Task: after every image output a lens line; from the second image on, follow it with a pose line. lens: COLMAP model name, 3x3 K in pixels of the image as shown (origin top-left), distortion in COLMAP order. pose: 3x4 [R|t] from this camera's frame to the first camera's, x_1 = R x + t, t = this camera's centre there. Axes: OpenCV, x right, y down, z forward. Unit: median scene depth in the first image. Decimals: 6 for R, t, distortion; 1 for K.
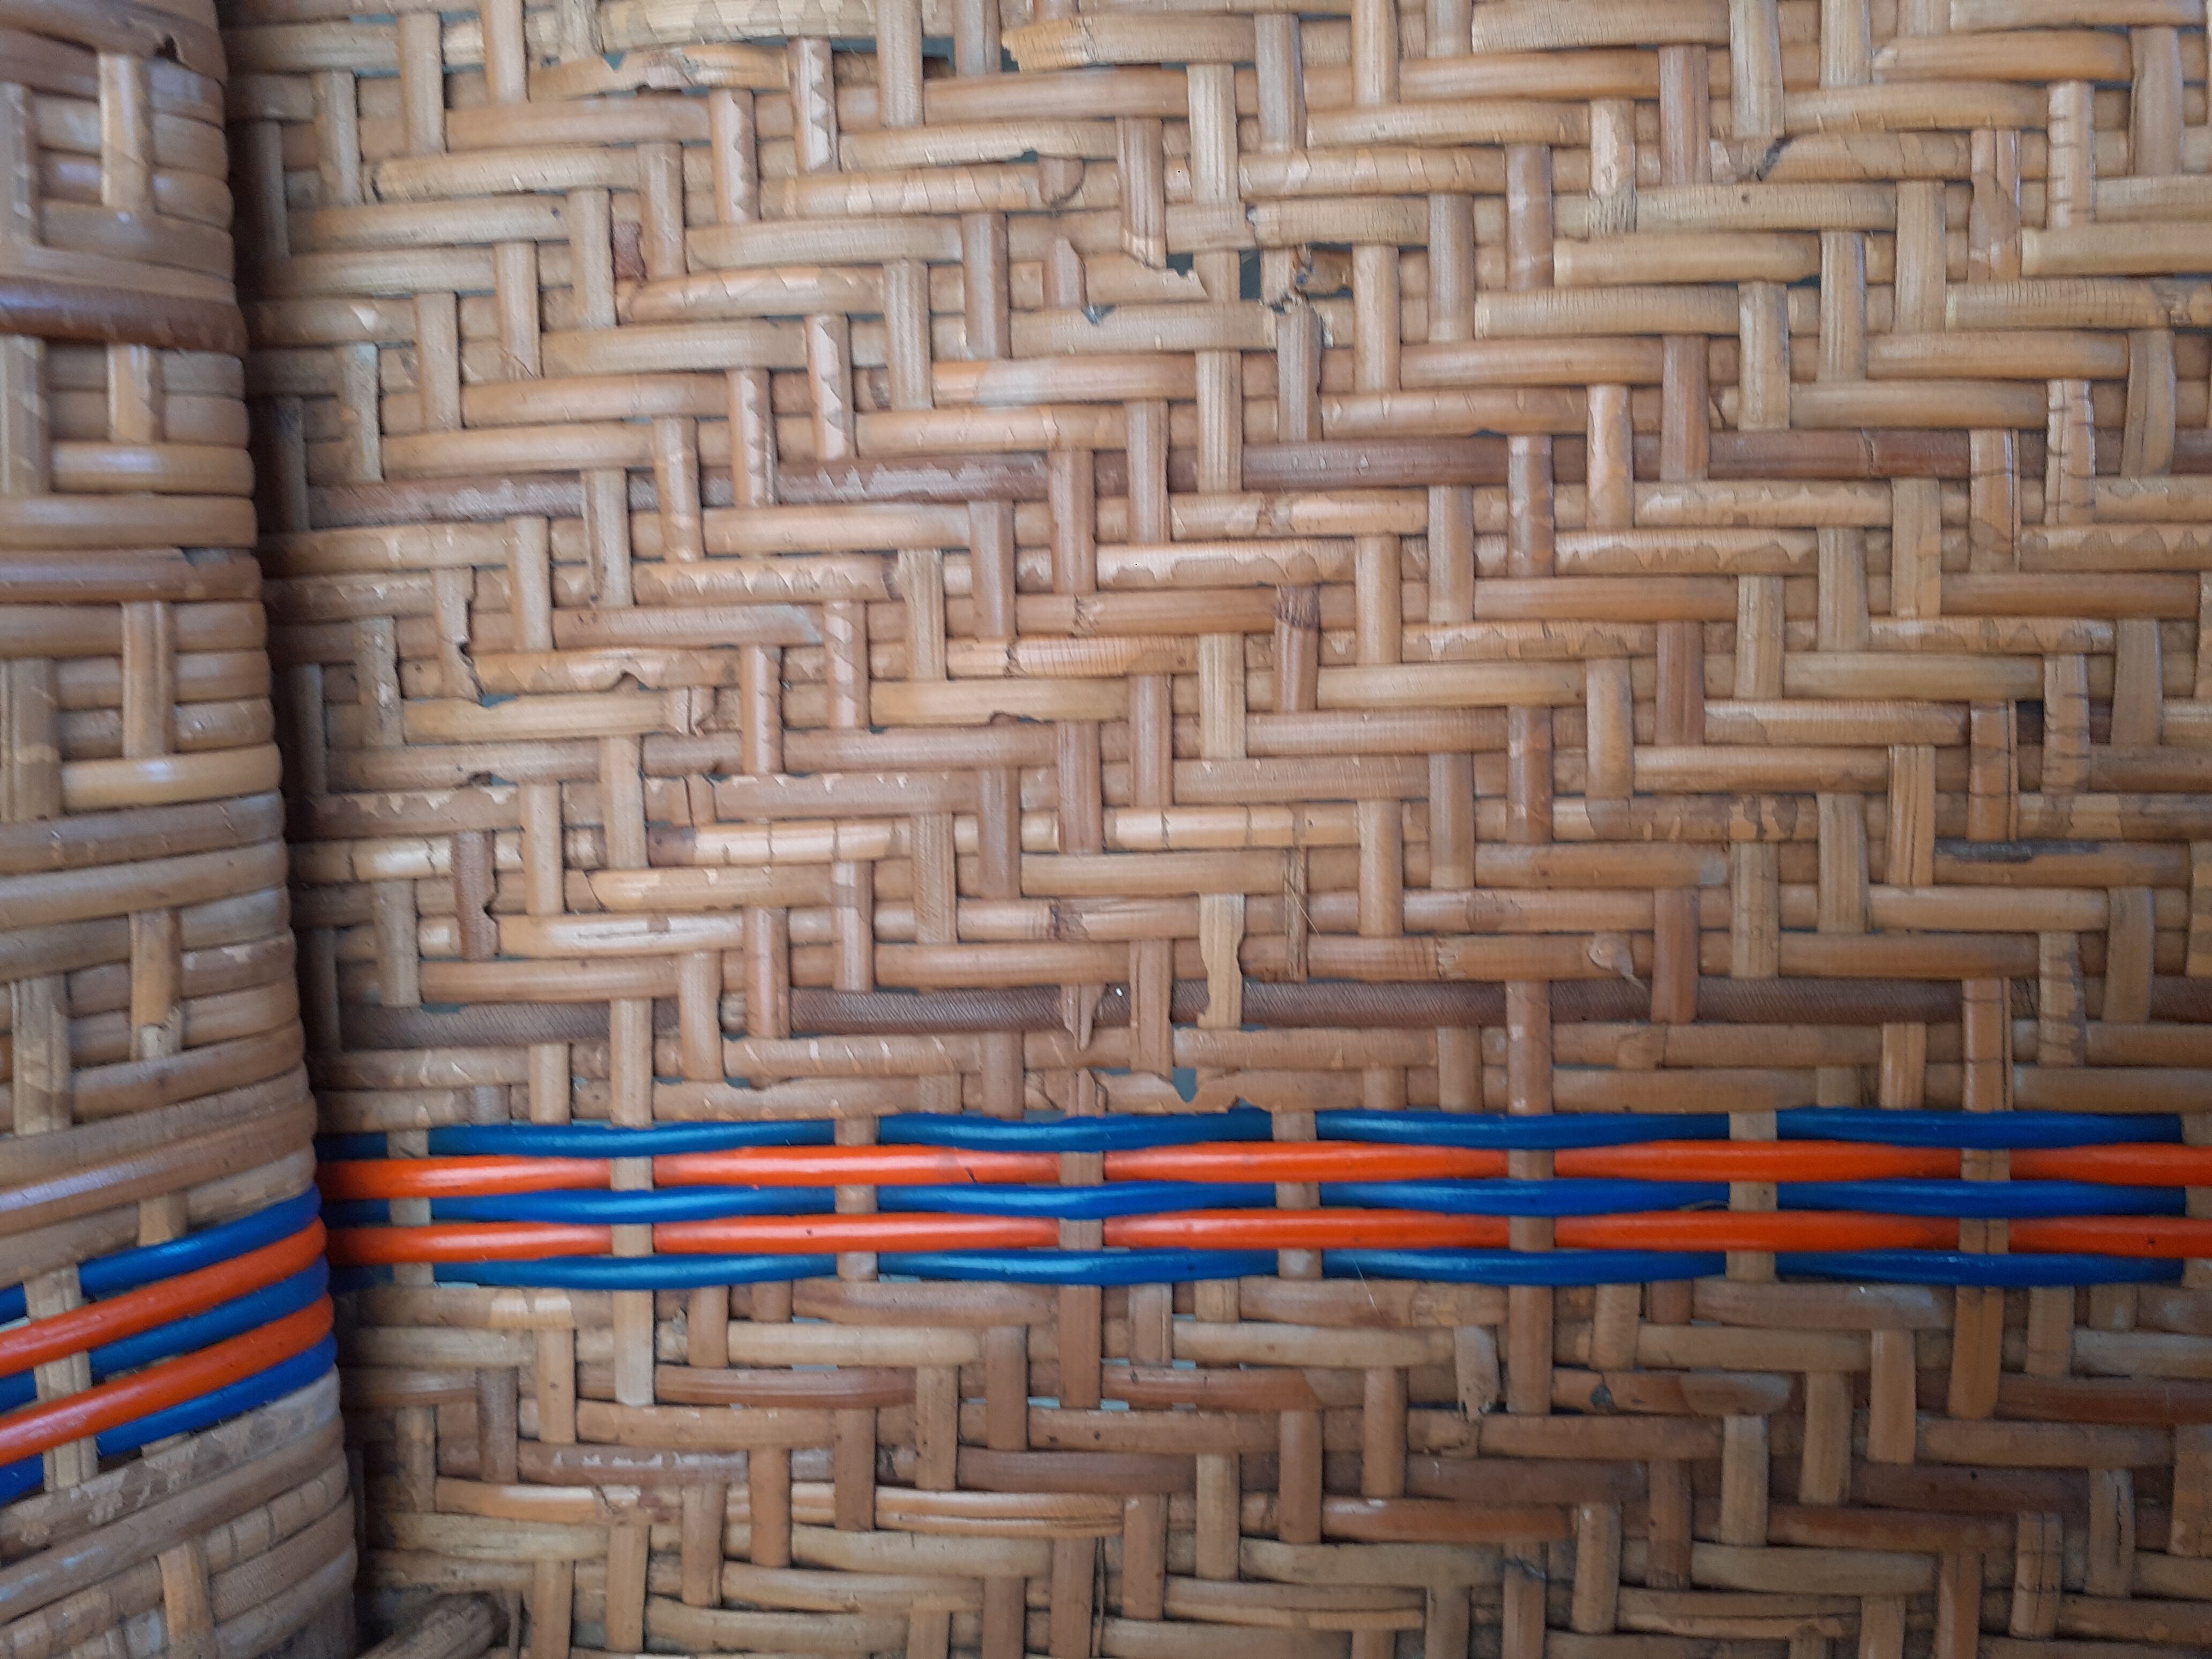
lens RADIAL K [[1795.9, 0, 1094.1], [0, 1795.9, 827.6], [0, 0, 1]] dist [0.012703, -0.004236]
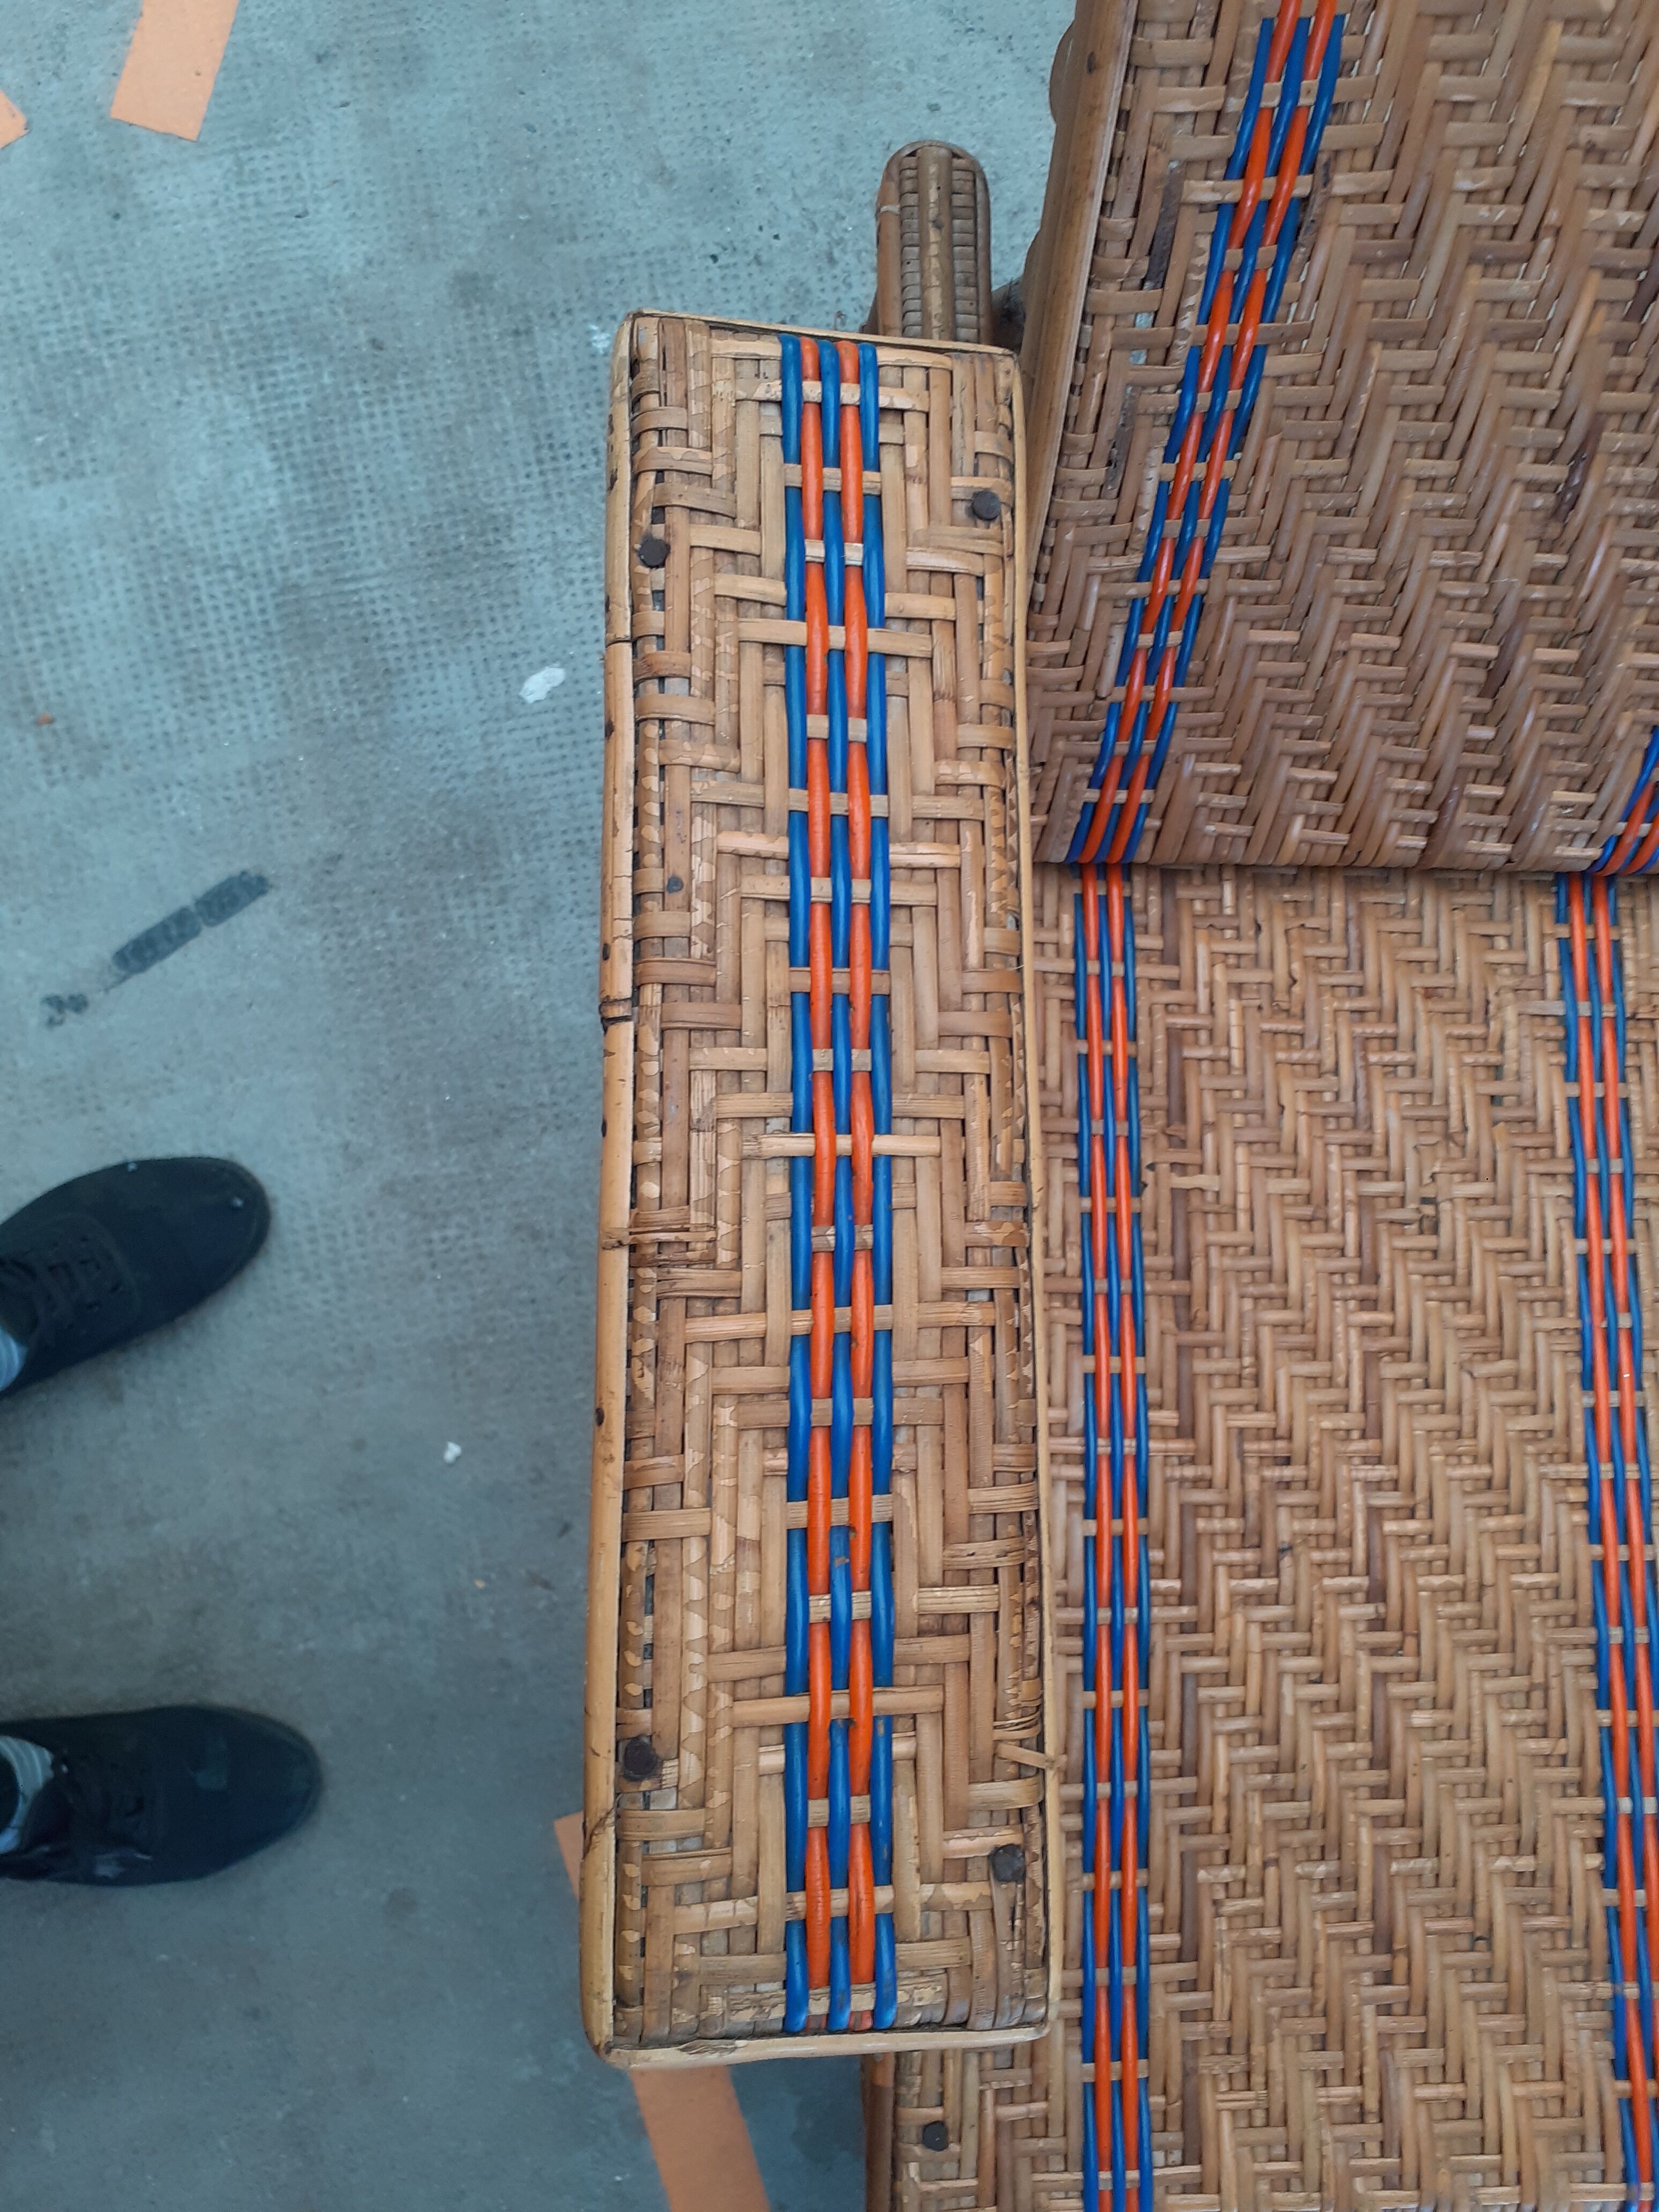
lens RADIAL K [[1729.5, 0, 827.8], [0, 1729.5, 1114.4], [0, 0, 1]] dist [0.082758, -0.062082]
pose [[-0.043101, 0.995446, -0.085022, 0.227497], [-0.982559, -0.057643, -0.176789, 1.159585], [-0.180885, 0.075919, 0.980570, -1.623921]]
